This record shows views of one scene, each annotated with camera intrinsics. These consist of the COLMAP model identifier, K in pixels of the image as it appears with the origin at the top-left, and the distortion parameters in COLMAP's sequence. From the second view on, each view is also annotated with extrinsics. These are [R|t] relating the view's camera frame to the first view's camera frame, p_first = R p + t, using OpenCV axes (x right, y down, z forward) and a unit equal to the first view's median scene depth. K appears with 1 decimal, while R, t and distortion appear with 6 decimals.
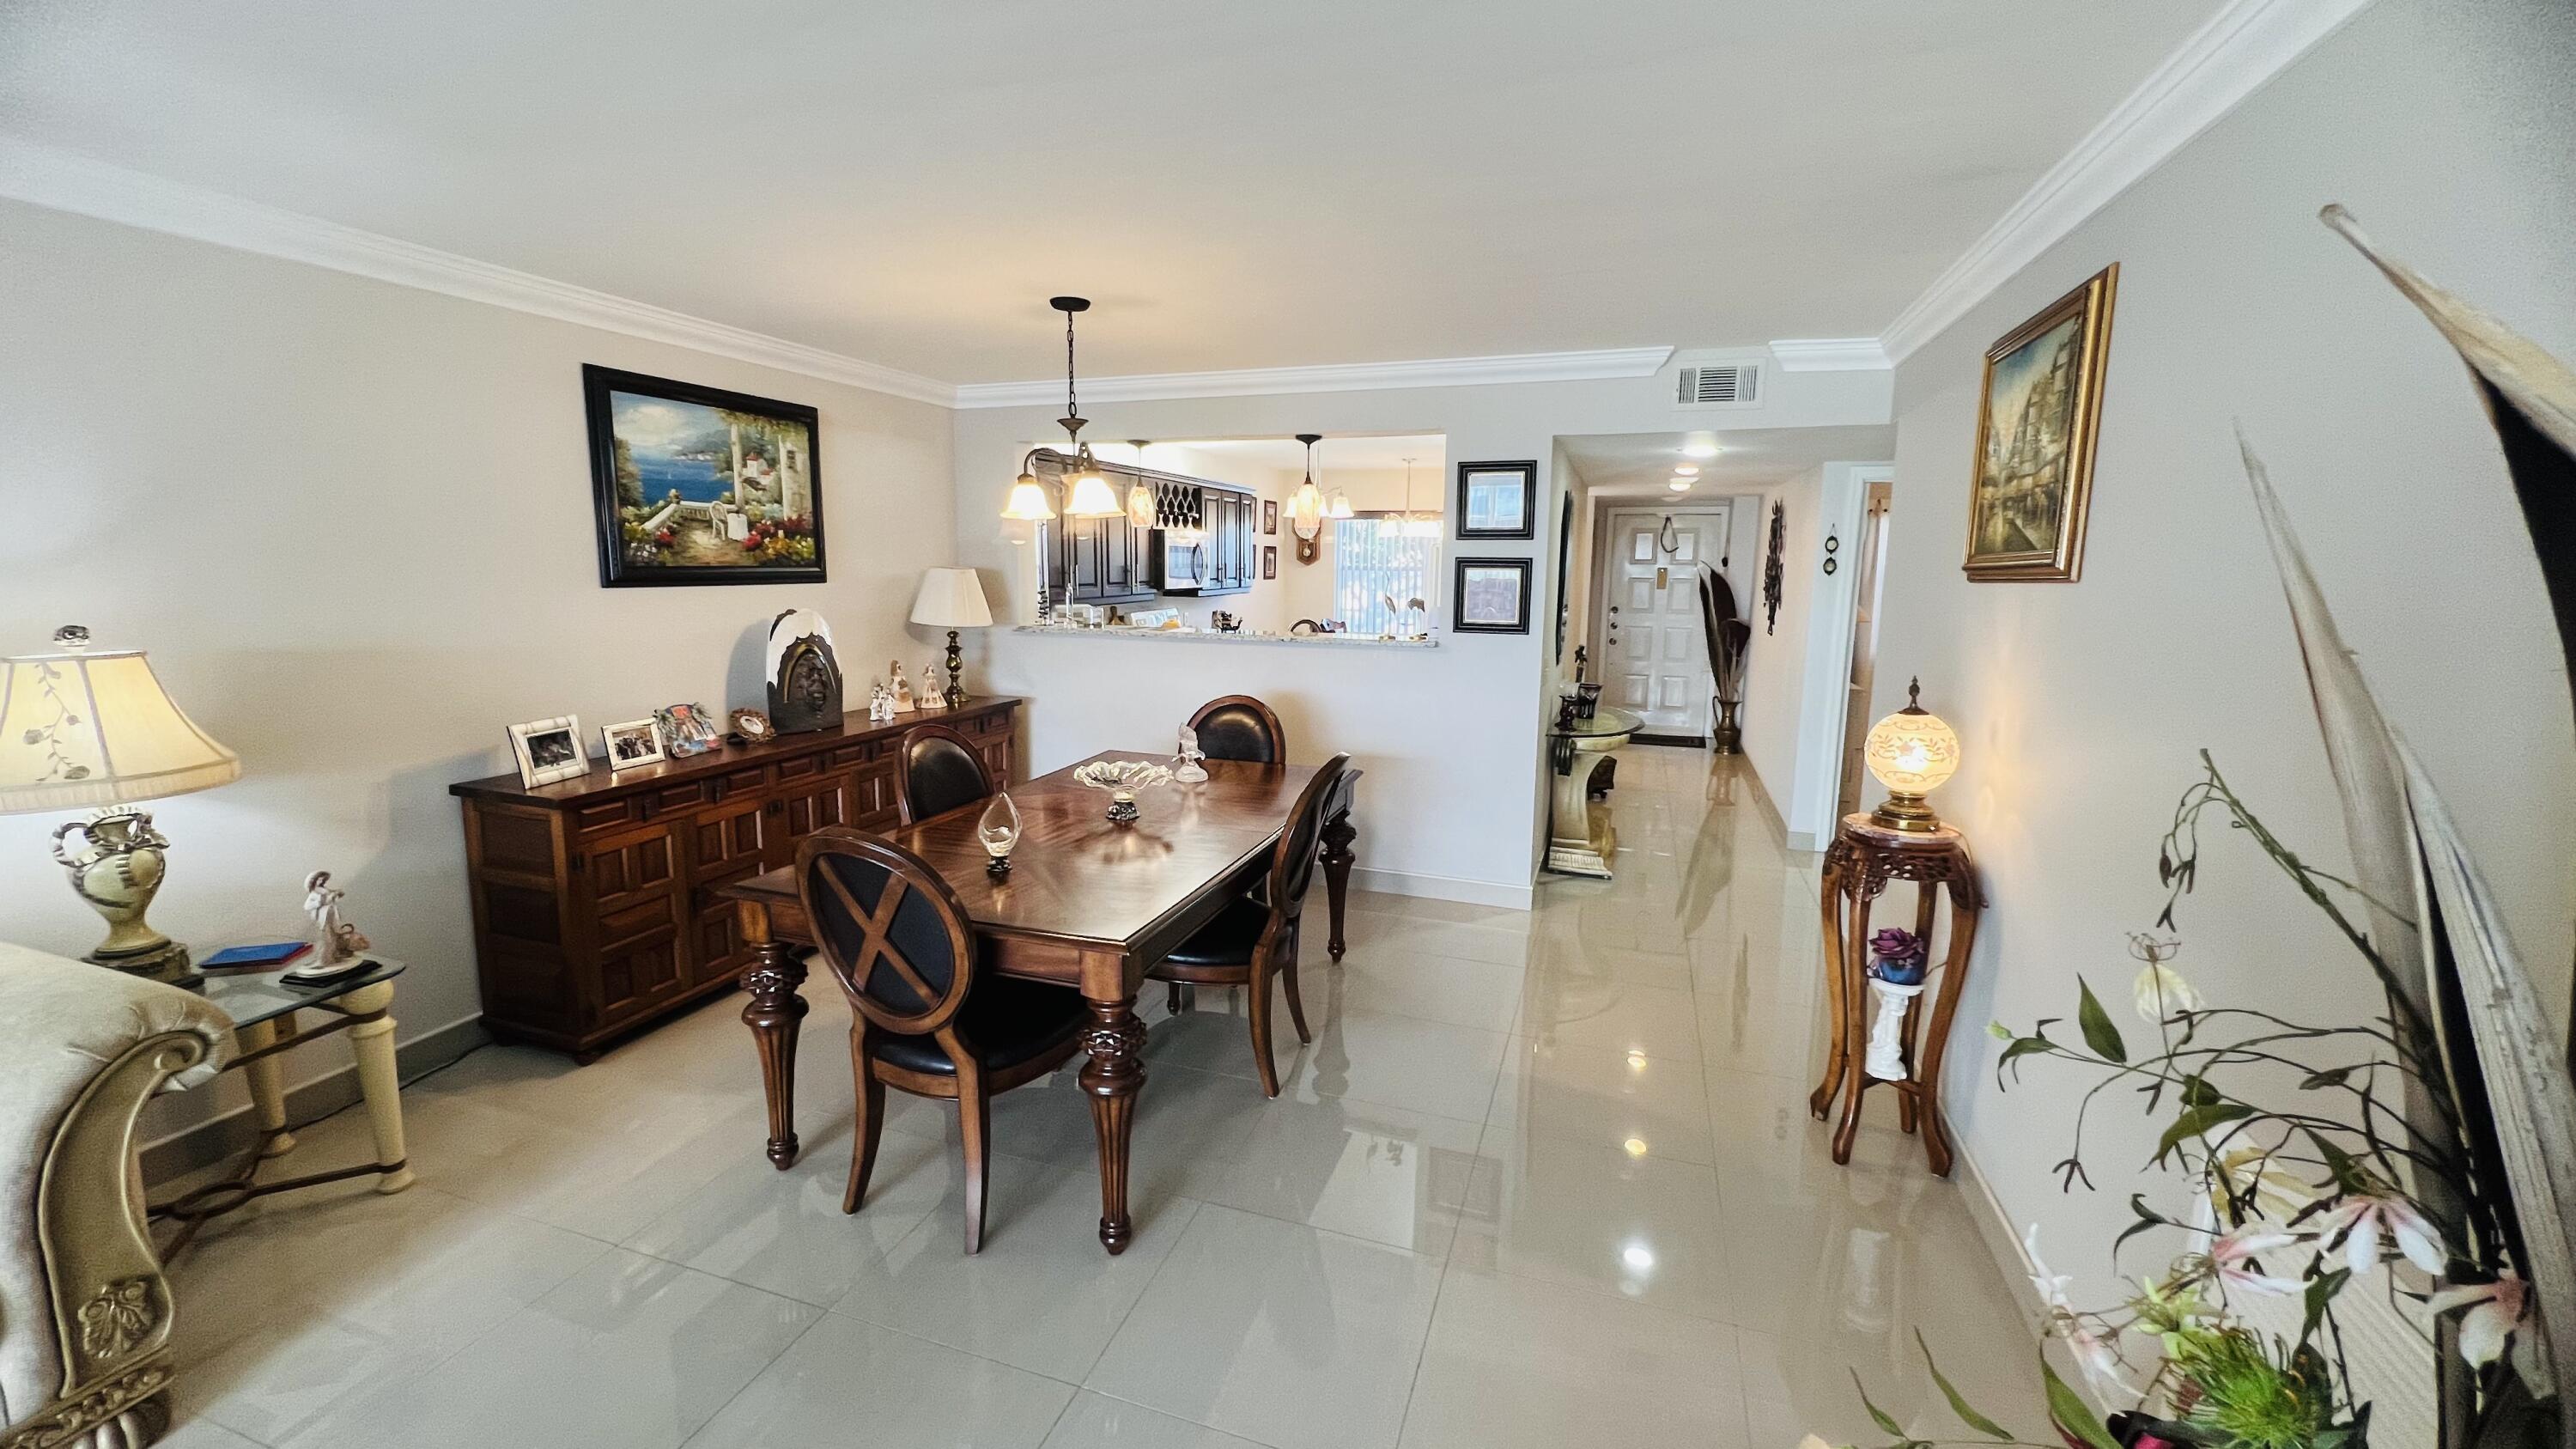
lens RADIAL K [[994.7, 0, 1293.9], [0, 994.7, 702.6], [0, 0, 1]] dist [-0.001443, -0.000205]
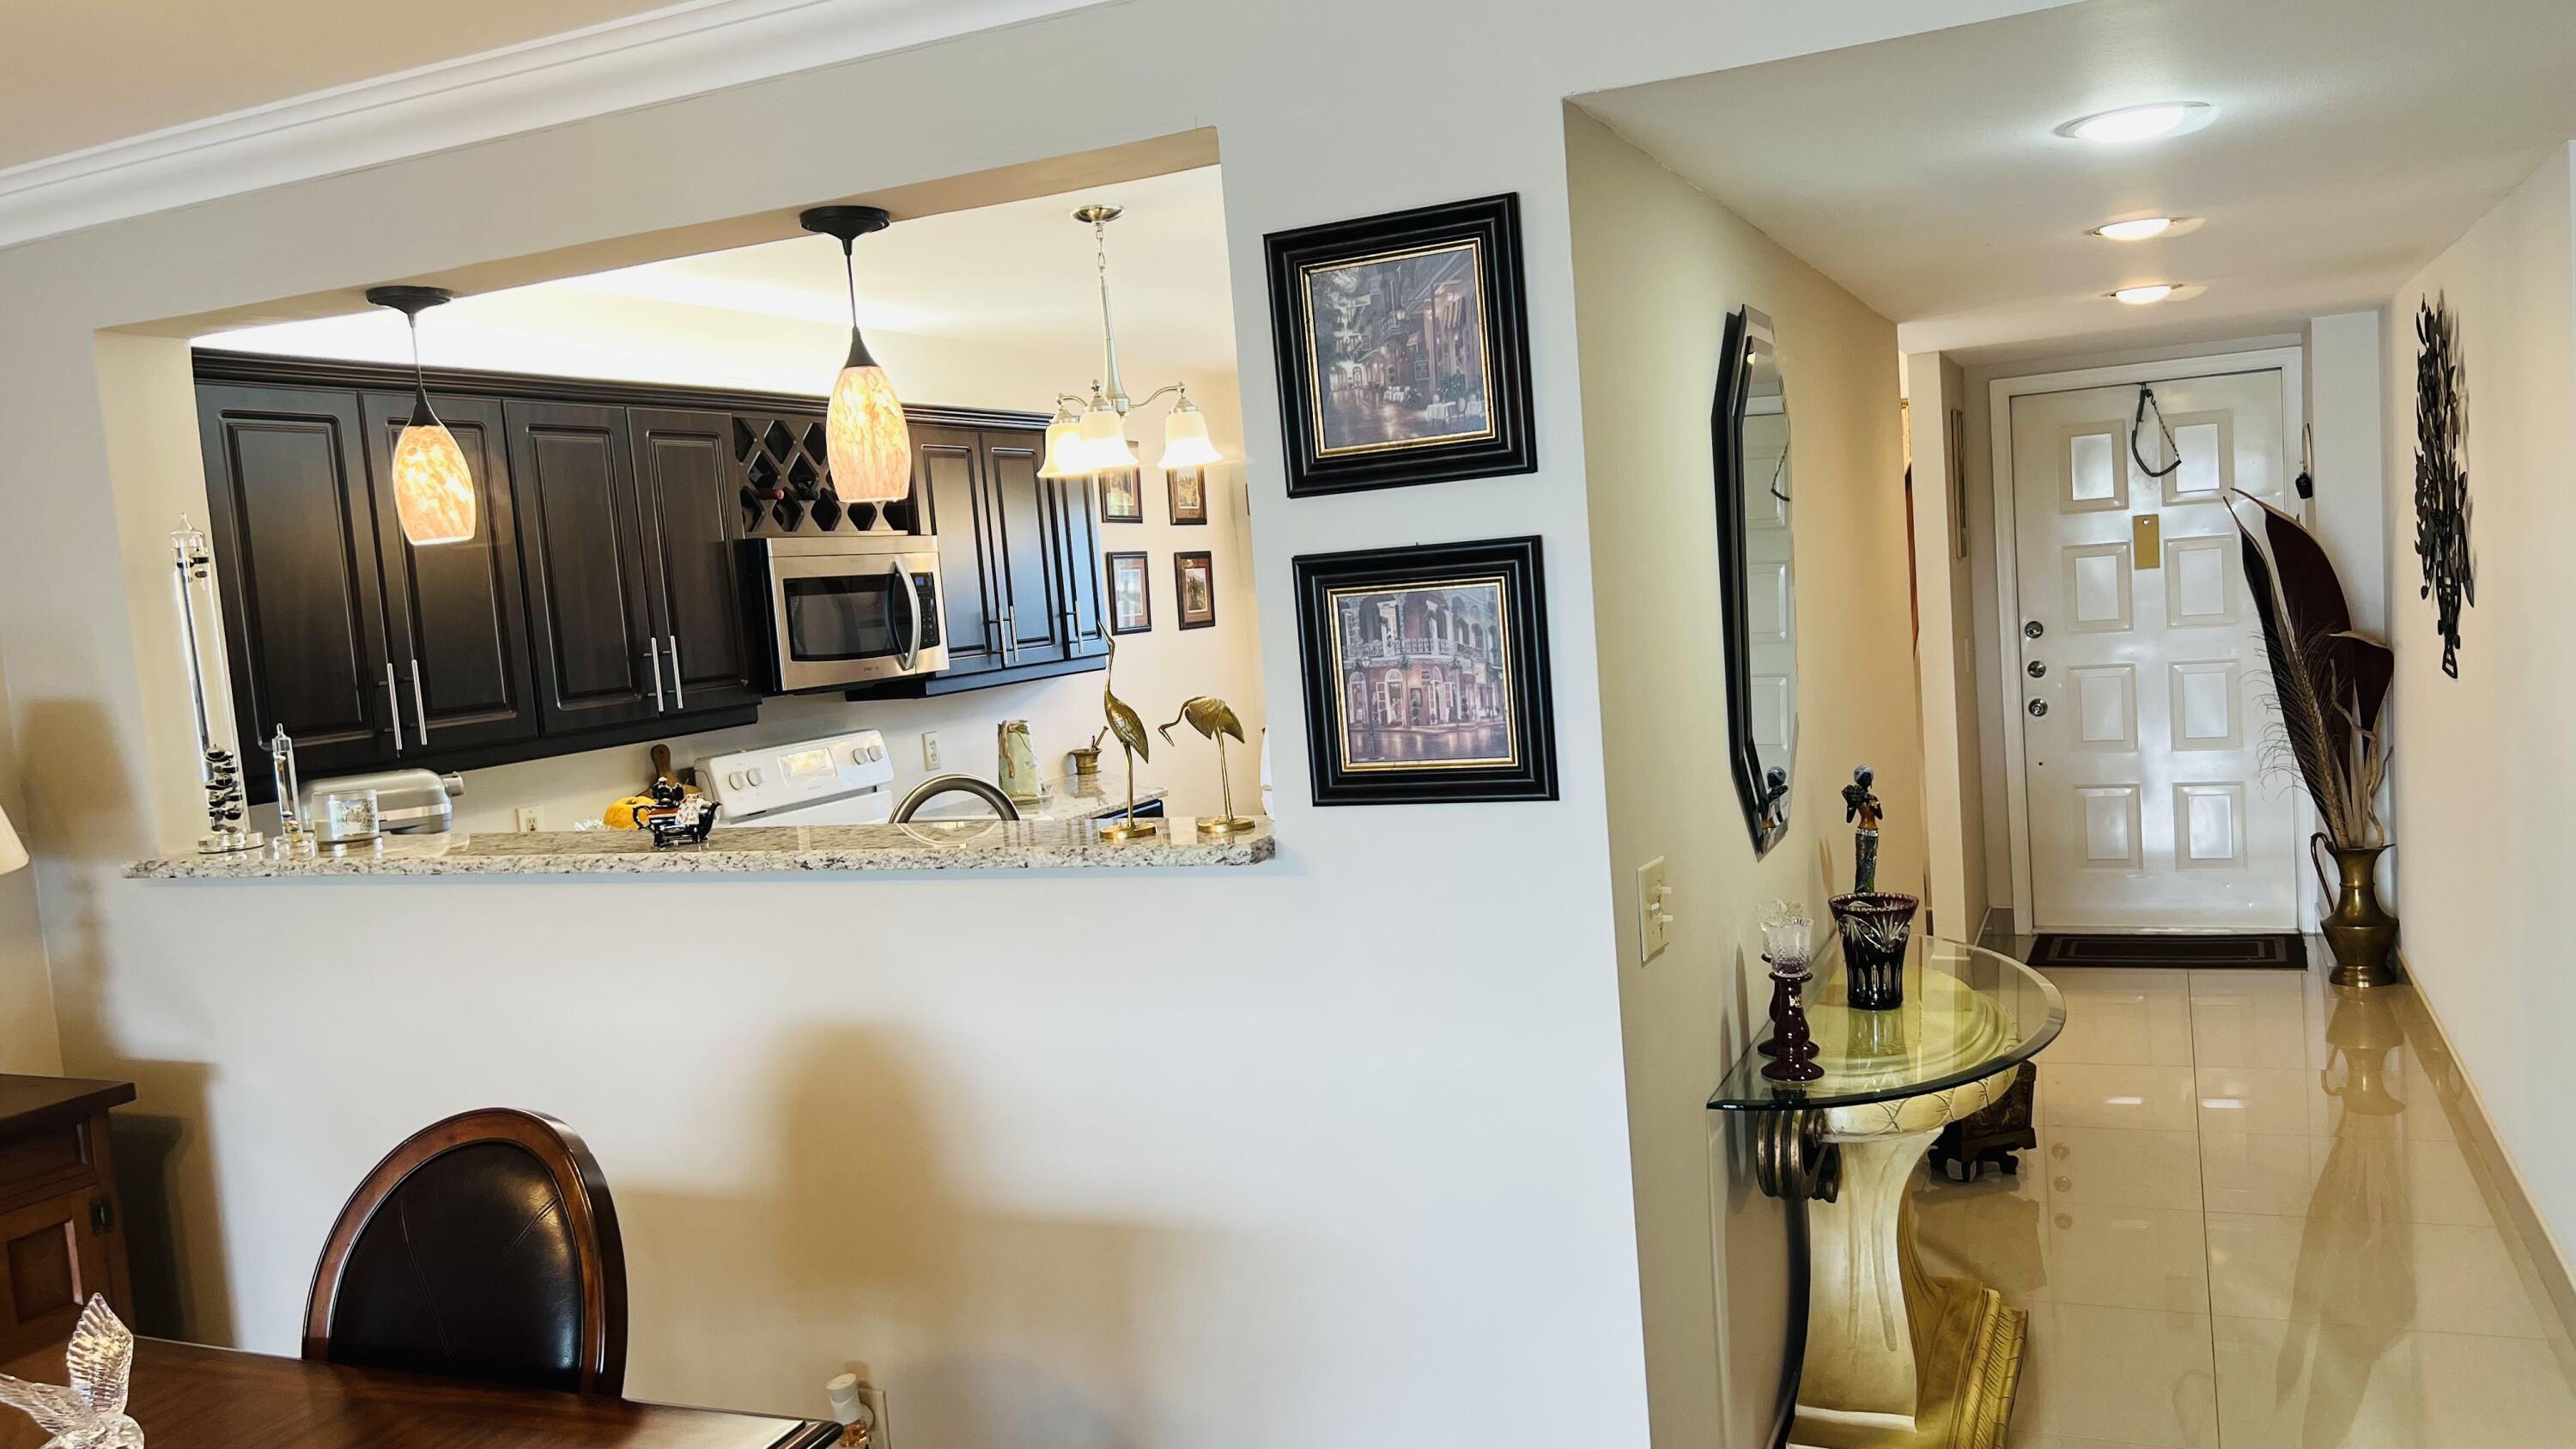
lens RADIAL K [[1919.2, 0, 1288.0], [0, 1919.2, 724.5], [0, 0, 1]] dist [0.057731, -0.078126]
pose [[0.992179, -0.082067, -0.094058, 0.132485], [0.075984, 0.994887, -0.066527, -0.036757], [0.099037, 0.058860, 0.993341, 0.275403]]
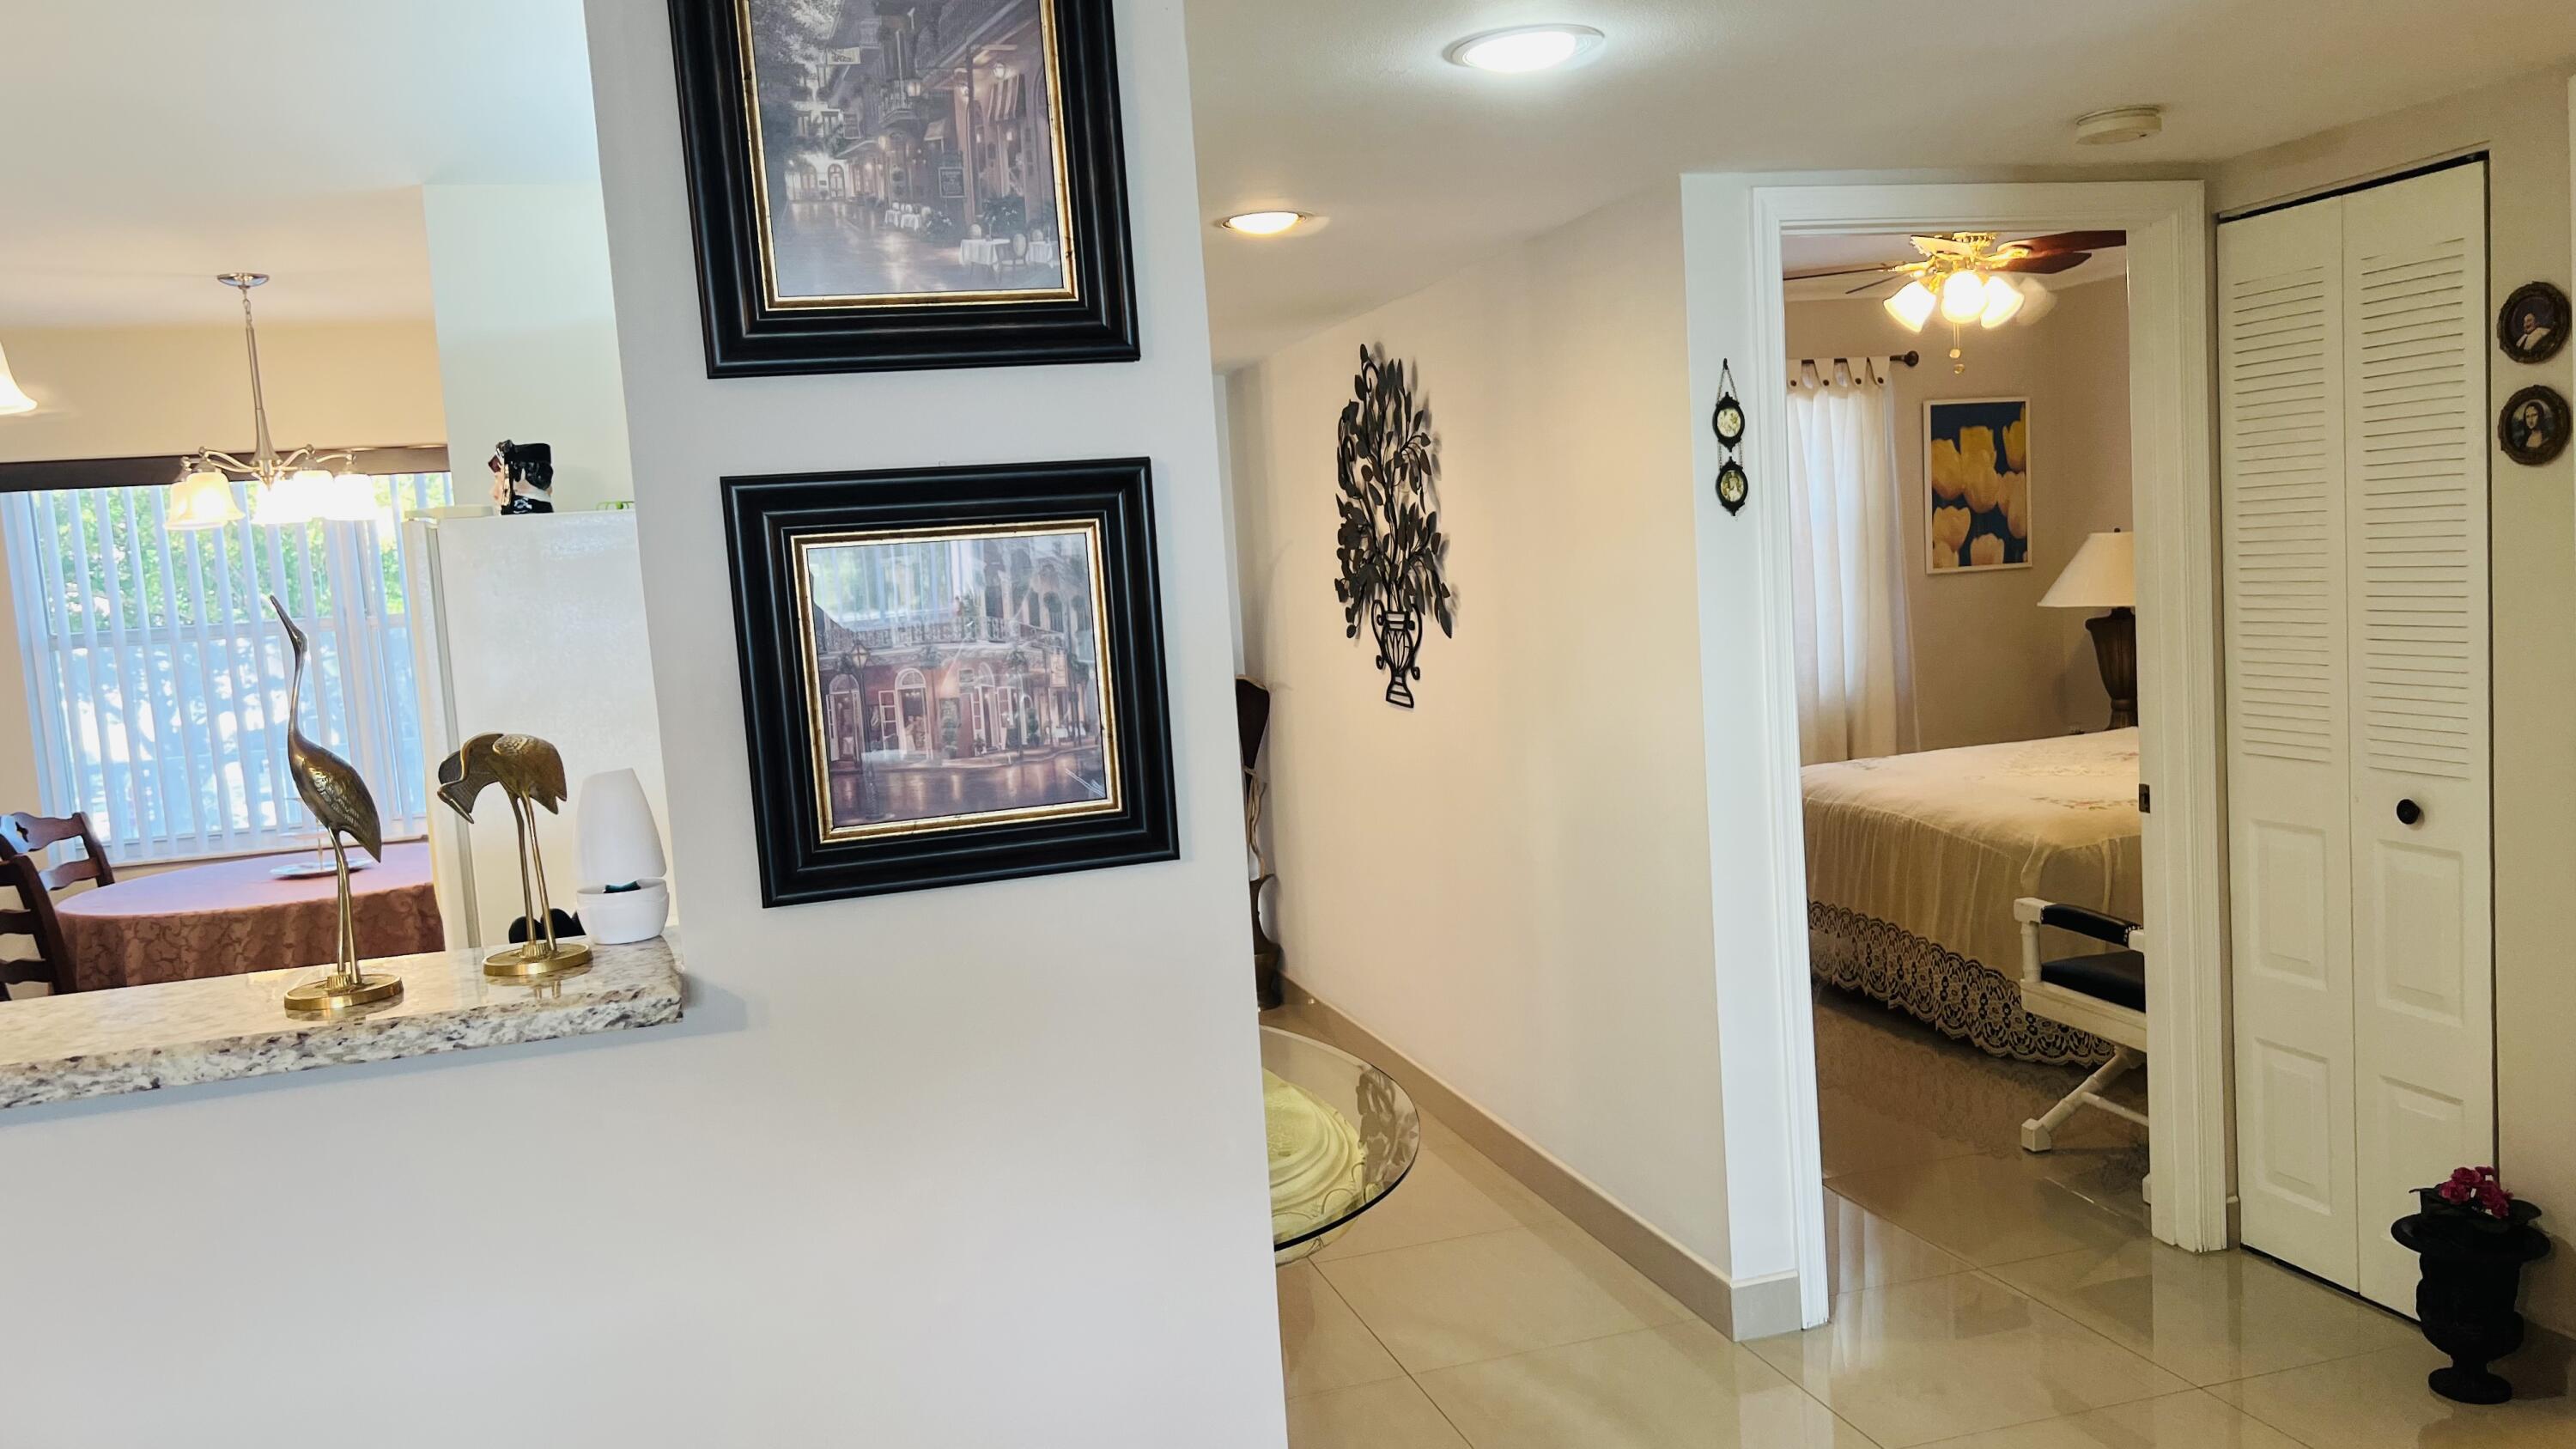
lens RADIAL K [[1928.2, 0, 1288.0], [0, 1928.2, 724.5], [0, 0, 1]] dist [0.013742, -0.004555]
pose [[0.812322, -0.117871, 0.571174, 0.029633], [0.160131, 0.986802, -0.024094, -0.050643], [-0.560795, 0.111034, 0.820476, 0.426979]]
